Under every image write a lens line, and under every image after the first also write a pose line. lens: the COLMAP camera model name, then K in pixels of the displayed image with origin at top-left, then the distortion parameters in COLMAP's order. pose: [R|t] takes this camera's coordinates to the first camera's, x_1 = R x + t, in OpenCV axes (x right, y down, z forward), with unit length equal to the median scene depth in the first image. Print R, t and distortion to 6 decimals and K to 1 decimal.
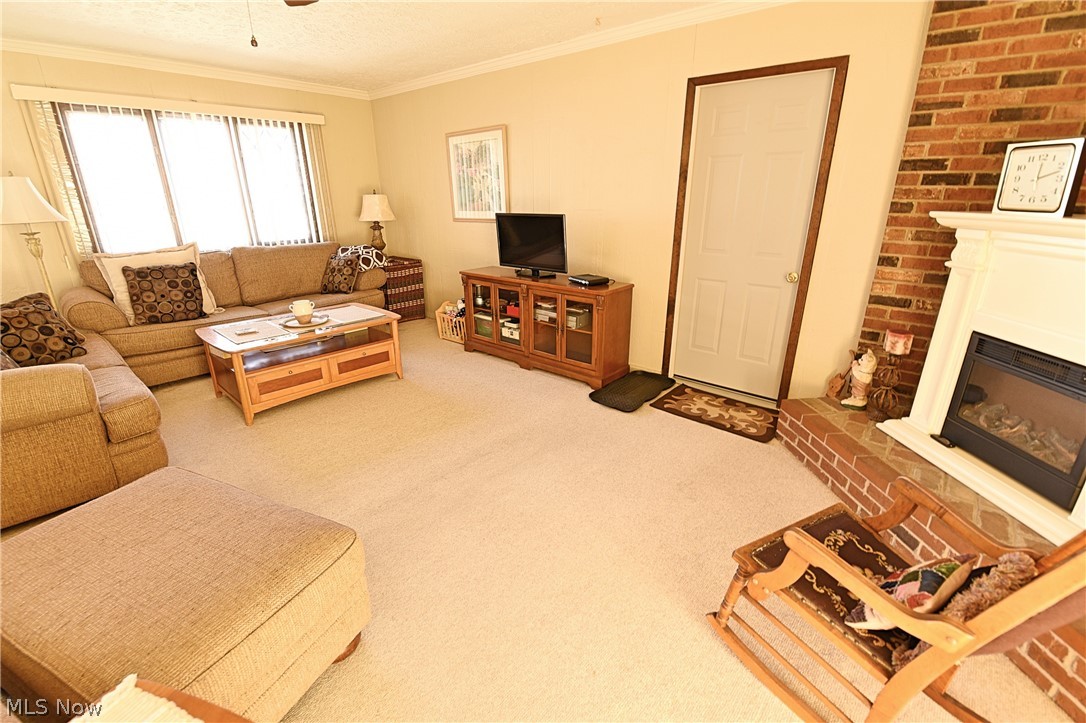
lens RADIAL K [[471.6, 0, 545.7], [0, 471.6, 360.1], [0, 0, 1]] dist [-0.000804, -0.011363]
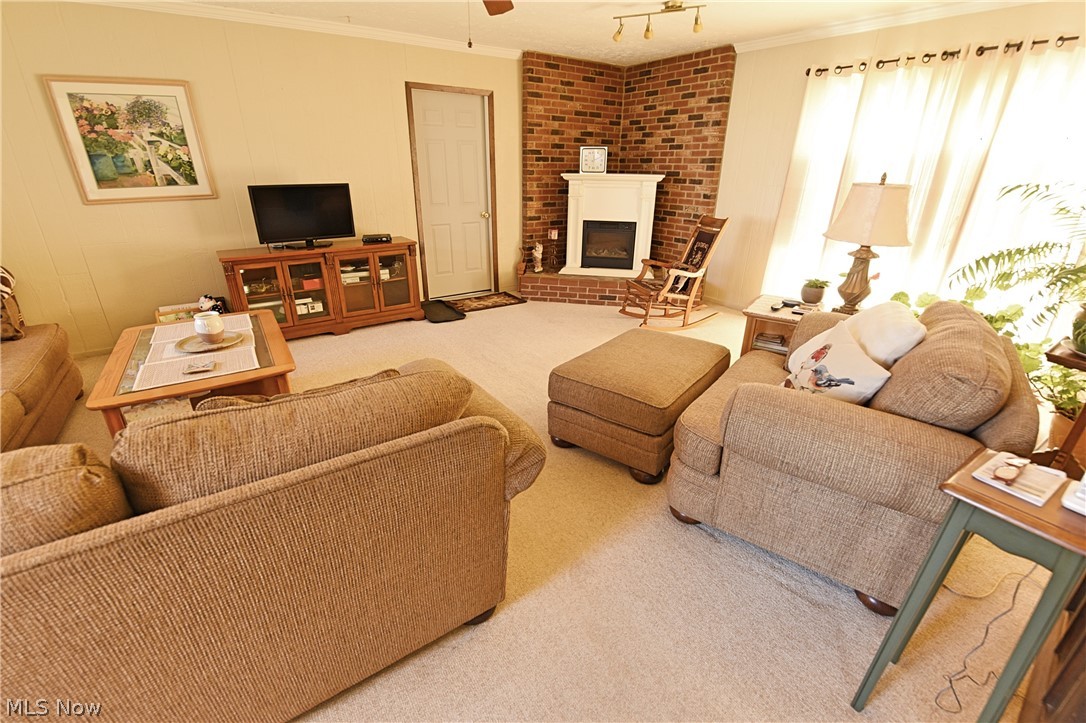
lens RADIAL K [[471.6, 0, 545.7], [0, 471.6, 360.1], [0, 0, 1]] dist [-0.000804, -0.011363]
pose [[0.247574, -0.366277, 0.896966, -1.349699], [0.312892, 0.906407, 0.283770, -0.129760], [-0.916955, 0.210399, 0.339008, 0.365032]]
